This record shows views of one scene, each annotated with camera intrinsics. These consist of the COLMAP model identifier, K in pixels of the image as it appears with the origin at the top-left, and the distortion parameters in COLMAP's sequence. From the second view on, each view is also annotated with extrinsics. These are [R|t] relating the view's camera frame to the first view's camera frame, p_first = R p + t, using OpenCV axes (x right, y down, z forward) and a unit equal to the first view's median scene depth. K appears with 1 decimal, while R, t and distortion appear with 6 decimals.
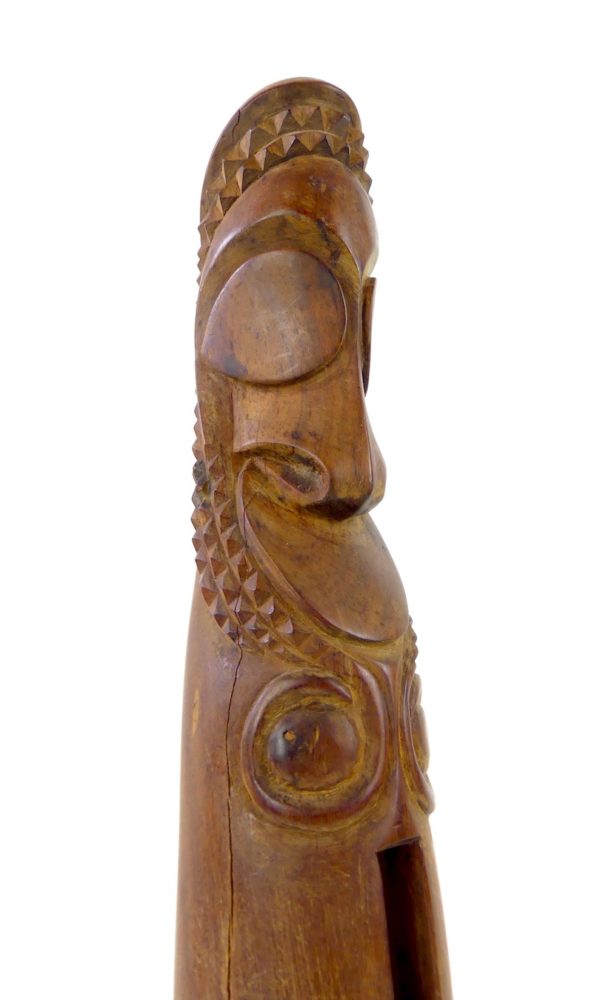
lens RADIAL K [[843.9, 0, 320.2], [0, 843.9, 464.4], [0, 0, 1]] dist [-0.008752, 0.018771]
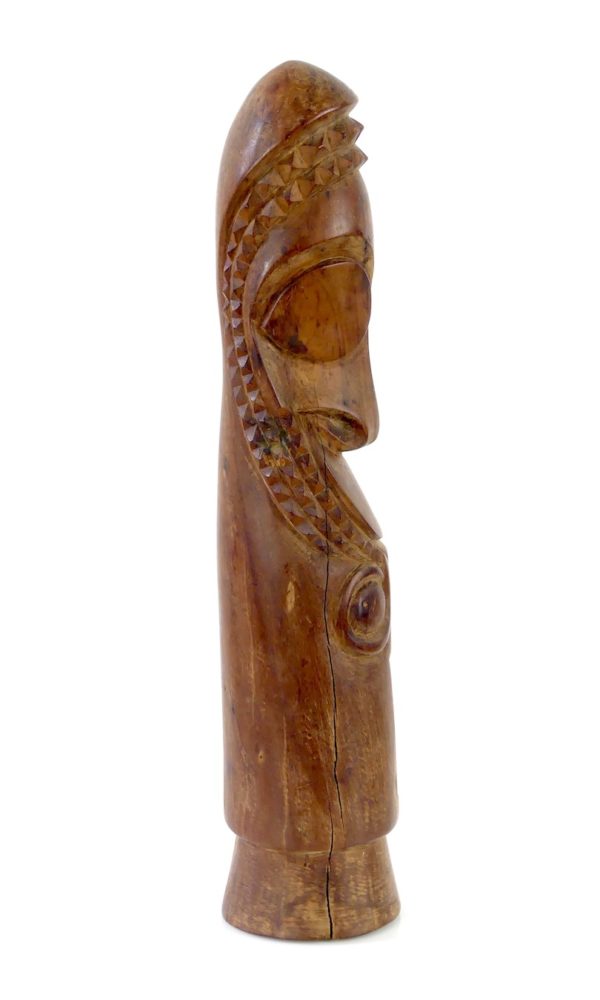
lens RADIAL K [[3469.0, 0, 299.5], [0, 3469.0, 496.1], [0, 0, 1]] dist [0.263420, 0.000000]
pose [[0.623824, -0.145925, 0.767822, -4.560215], [-0.211101, 0.914442, 0.345300, -1.882196], [-0.752516, -0.377494, 0.539646, -2.132427]]
